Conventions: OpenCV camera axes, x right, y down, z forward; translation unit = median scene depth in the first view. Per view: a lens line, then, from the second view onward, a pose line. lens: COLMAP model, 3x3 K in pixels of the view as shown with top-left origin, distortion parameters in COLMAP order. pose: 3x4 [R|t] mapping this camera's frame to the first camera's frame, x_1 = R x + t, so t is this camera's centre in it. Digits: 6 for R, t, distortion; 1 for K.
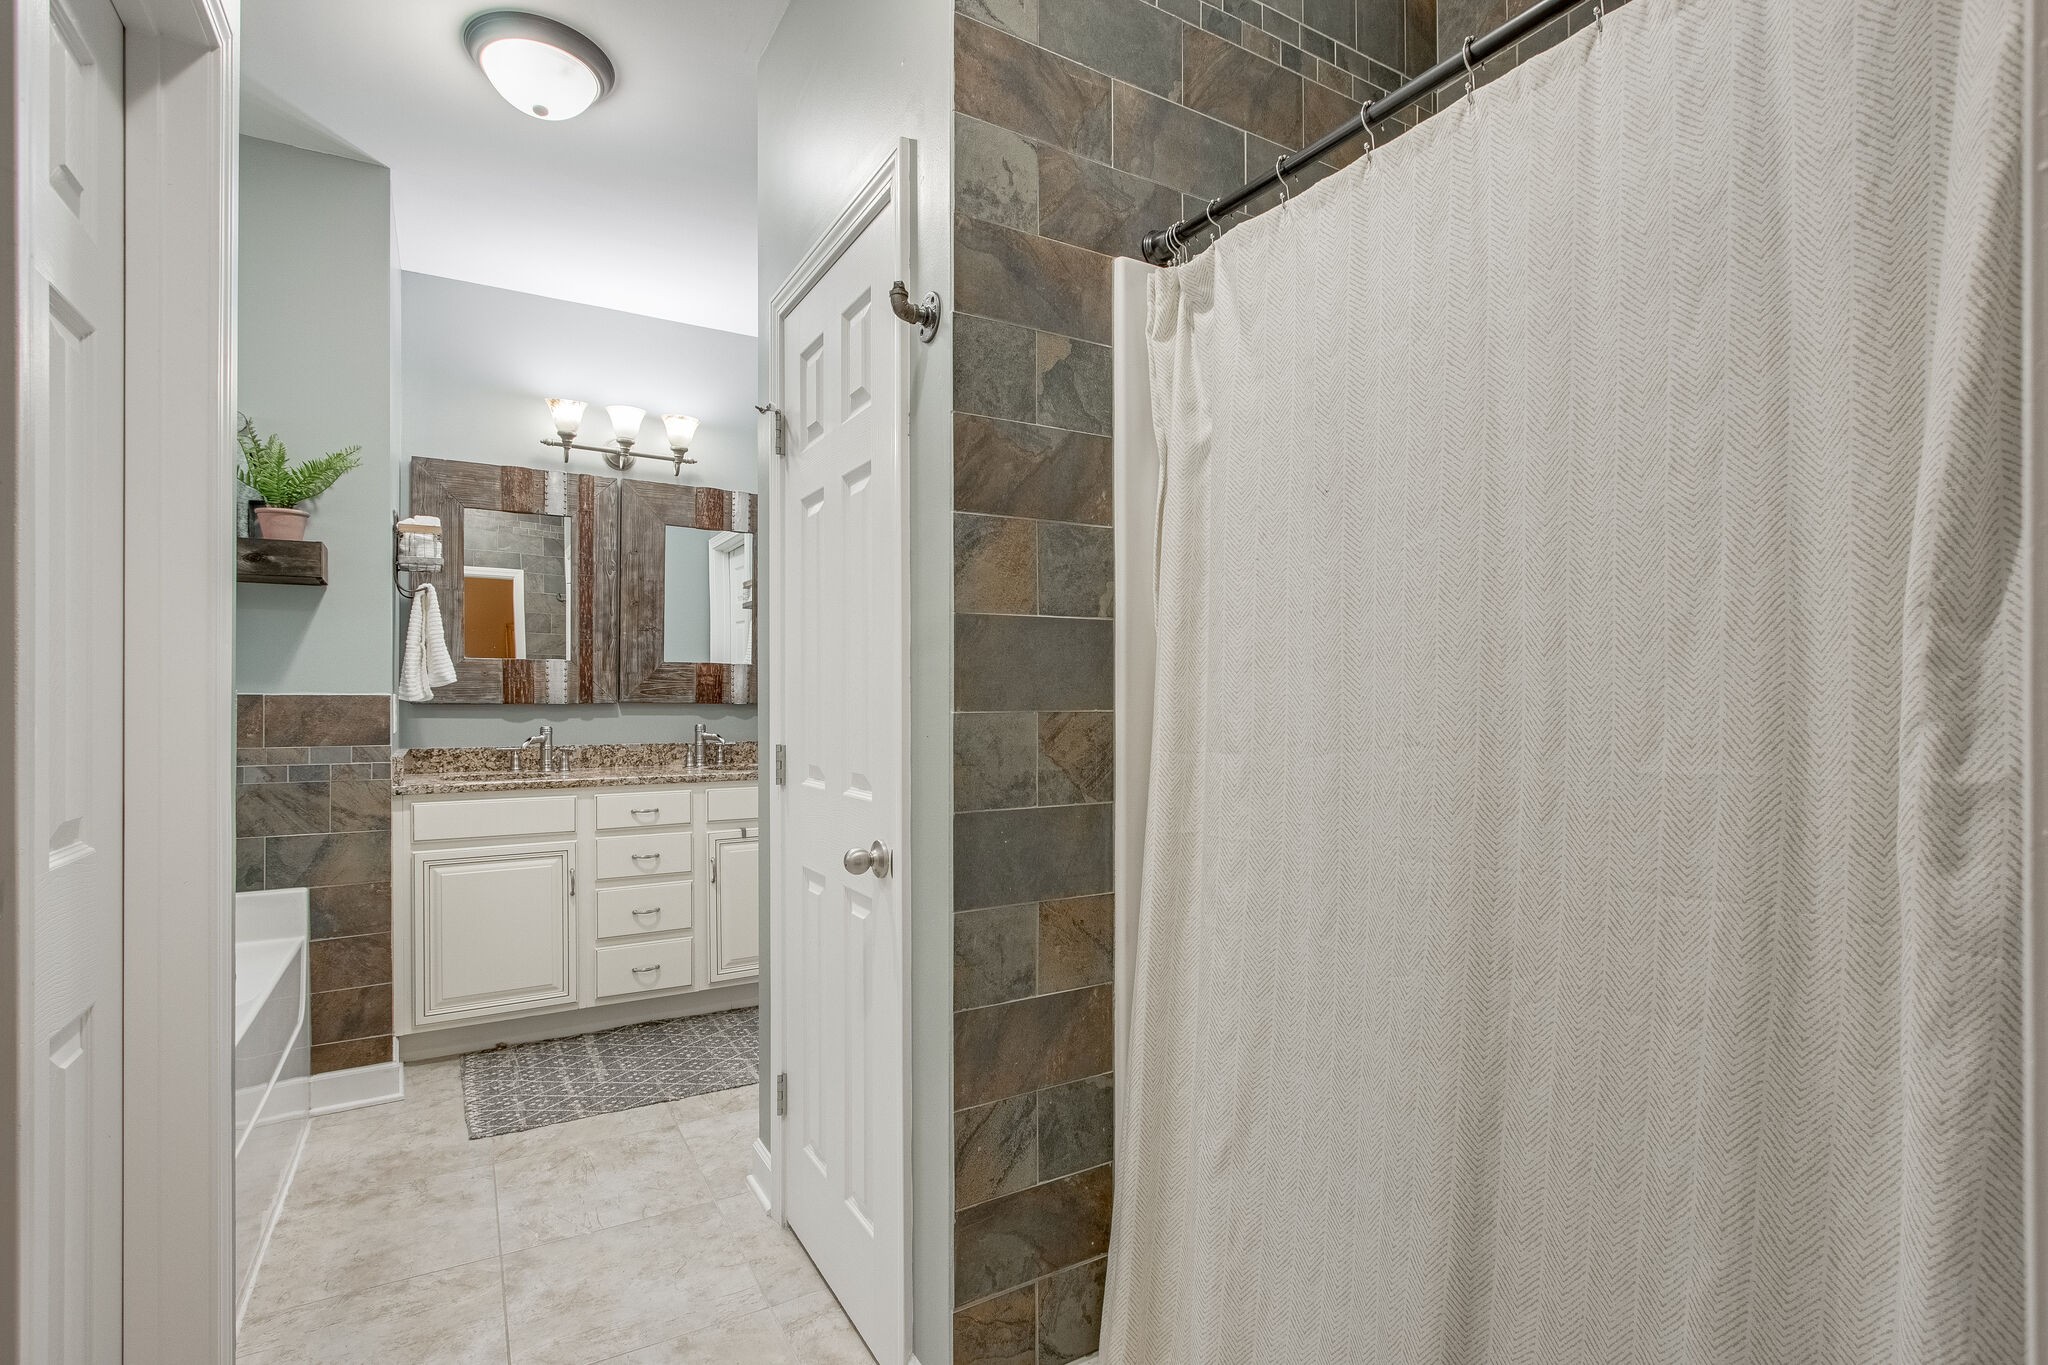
lens RADIAL K [[991.8, 0, 1014.9], [0, 991.8, 699.7], [0, 0, 1]] dist [-0.015647, 0.000243]
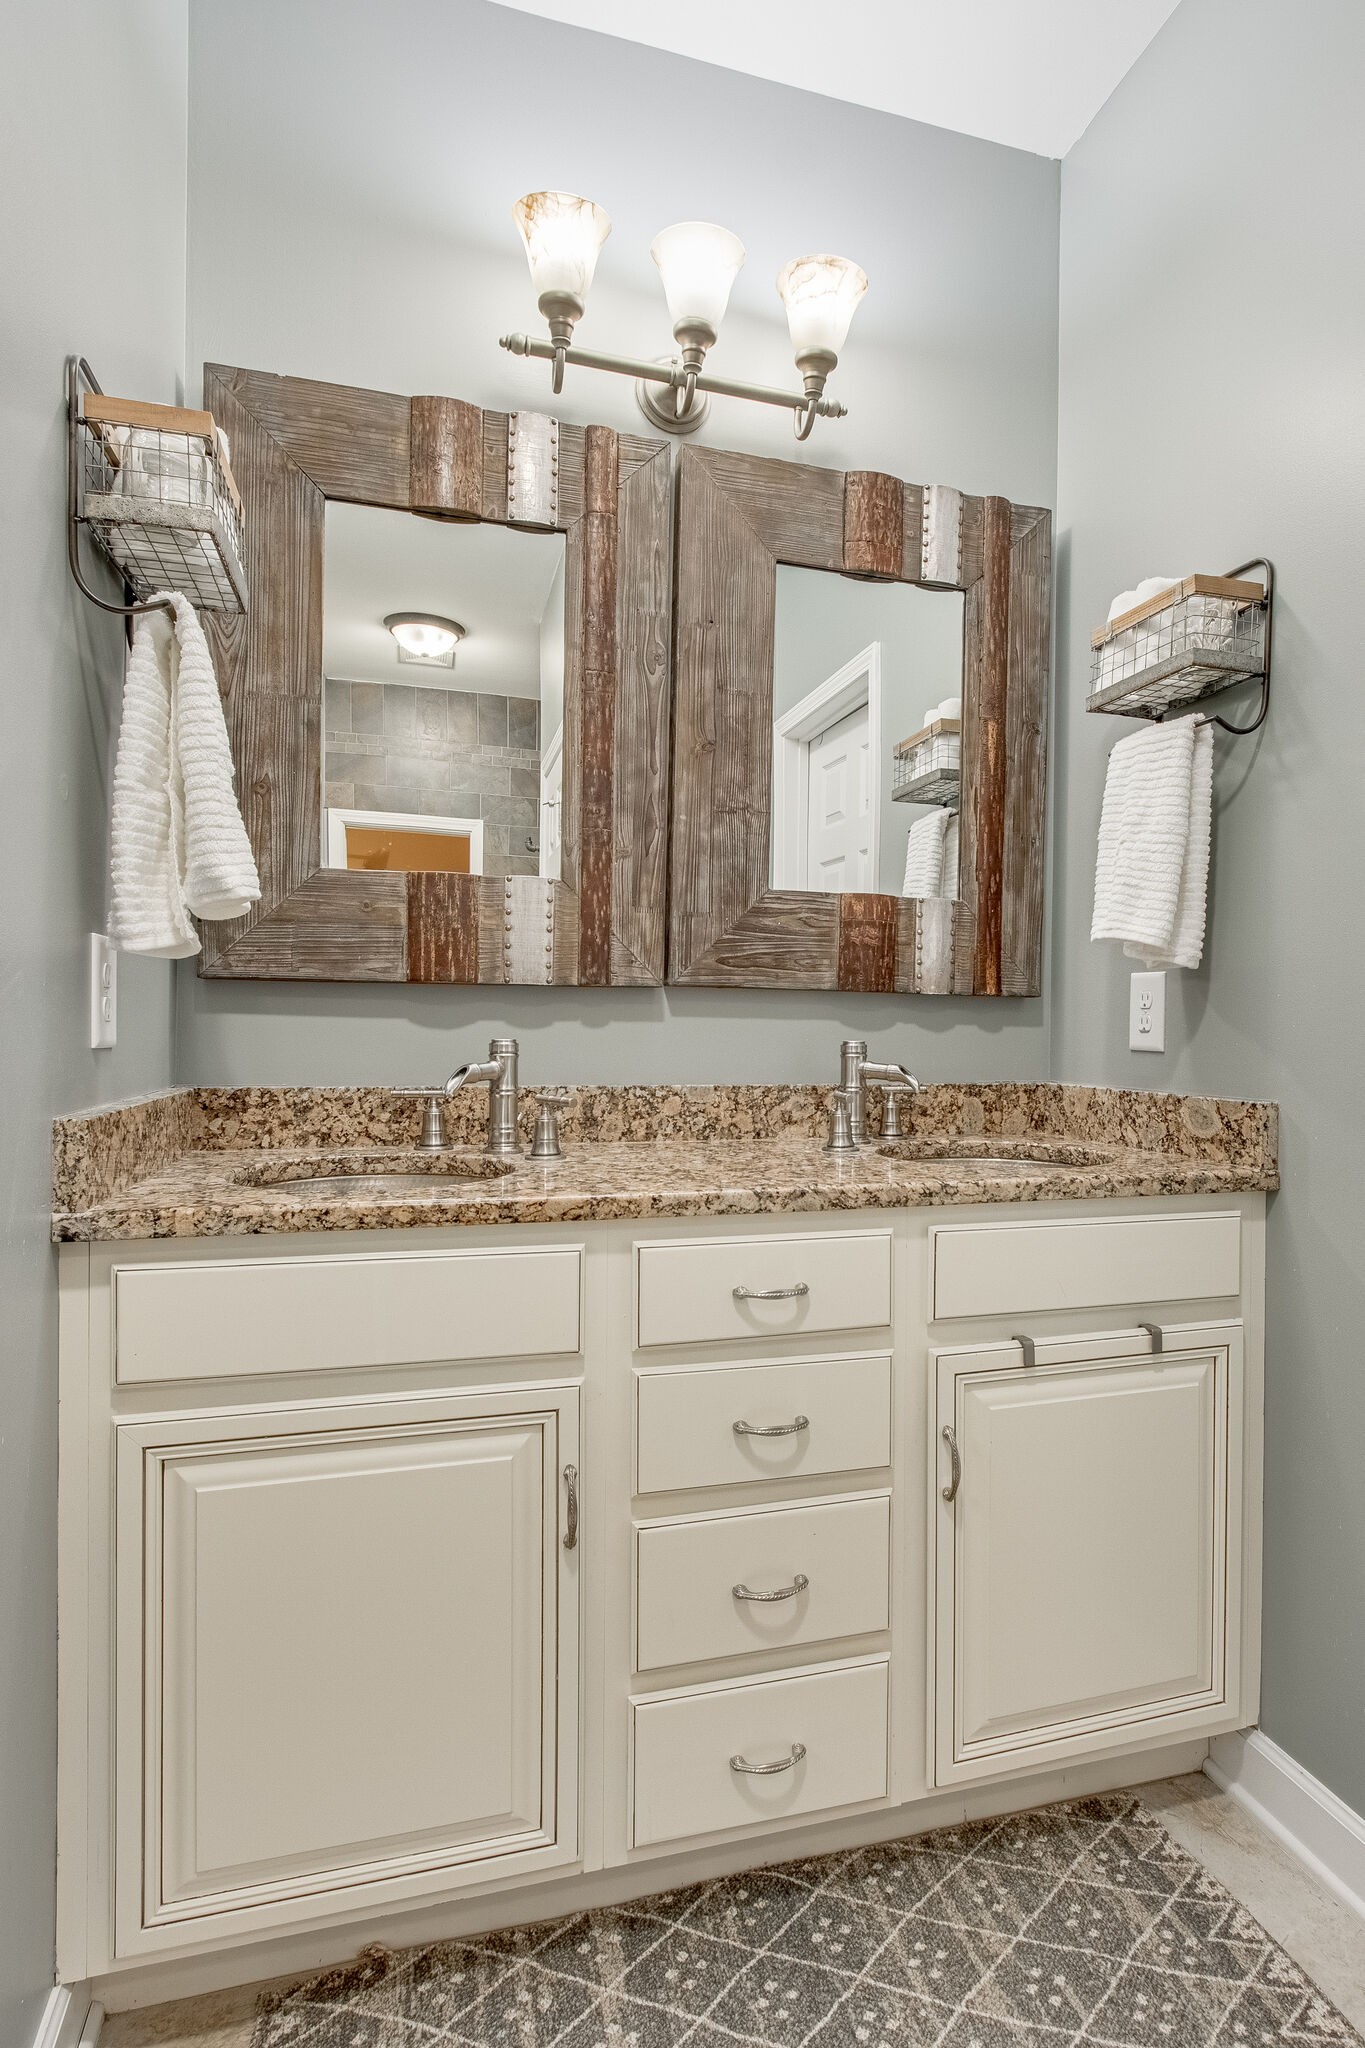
lens RADIAL K [[991.8, 0, 692.7], [0, 991.8, 1025.7], [0, 0, 1]] dist [-0.015647, 0.000243]
pose [[0.965940, 0.009549, -0.258592, -0.293036], [-0.010804, 0.999936, -0.003434, 0.021865], [0.258542, 0.006110, 0.965981, 0.623833]]
